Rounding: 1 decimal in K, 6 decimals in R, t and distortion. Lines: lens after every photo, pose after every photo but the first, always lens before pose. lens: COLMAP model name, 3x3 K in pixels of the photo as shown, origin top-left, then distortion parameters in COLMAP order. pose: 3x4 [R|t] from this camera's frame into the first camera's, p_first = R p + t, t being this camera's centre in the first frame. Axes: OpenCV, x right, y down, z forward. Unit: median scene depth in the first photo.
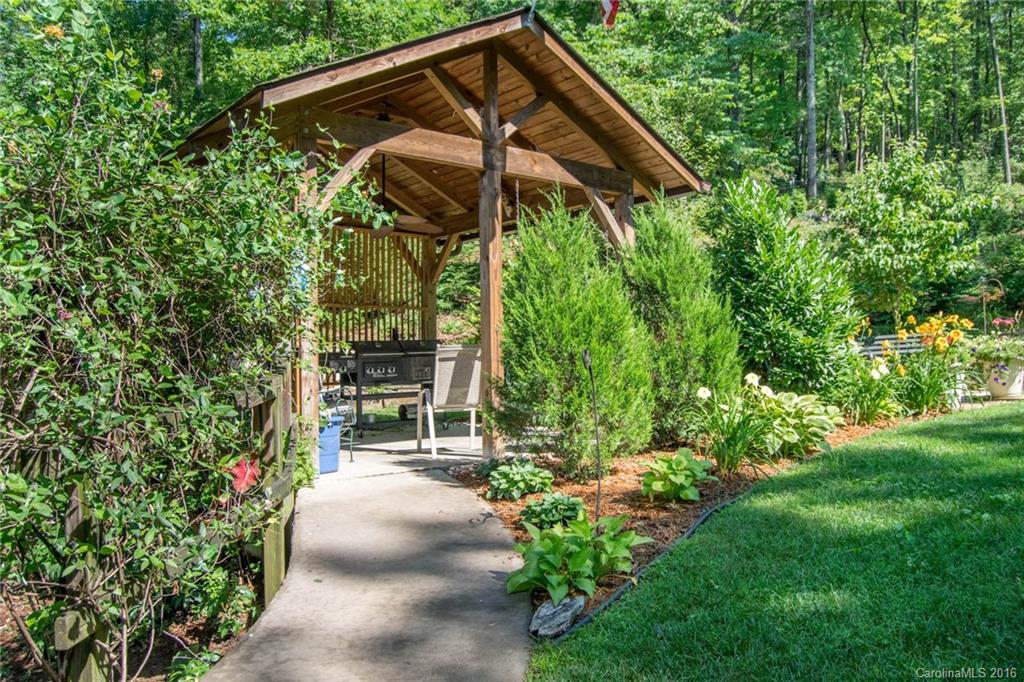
lens RADIAL K [[784.1, 0, 511.2], [0, 784.1, 386.1], [0, 0, 1]] dist [-0.024265, 0.002258]
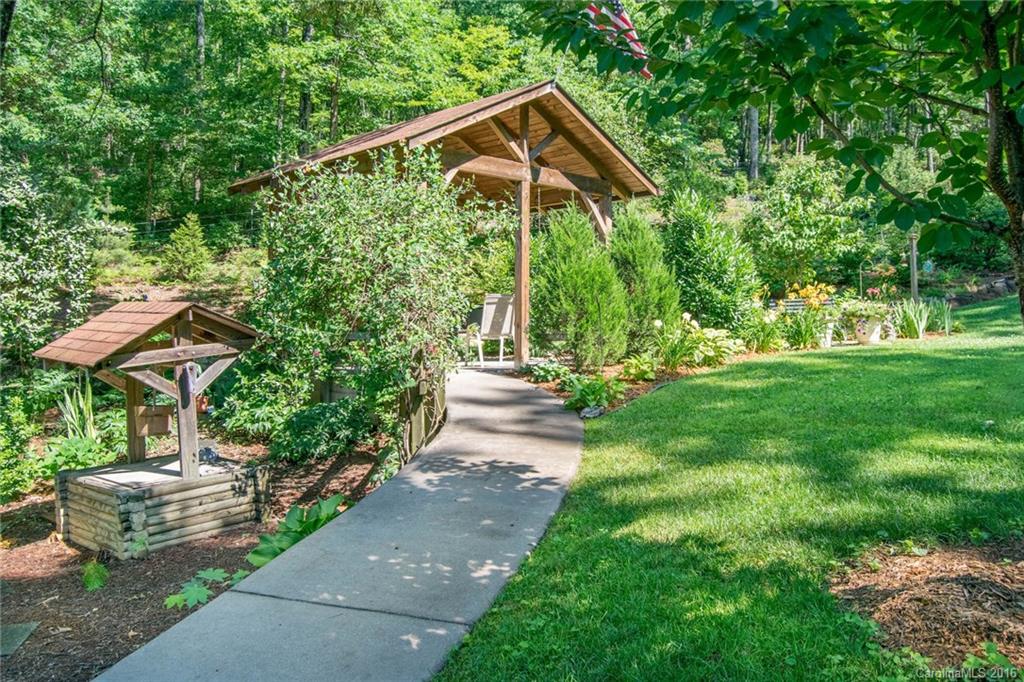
lens RADIAL K [[761.3, 0, 512.0], [0, 761.3, 341.0], [0, 0, 1]] dist [-0.004618, -0.000299]
pose [[0.997986, 0.021457, 0.059702, -0.126965], [-0.020858, 0.999726, -0.010638, 0.053435], [-0.059914, 0.009371, 0.998160, -0.475288]]
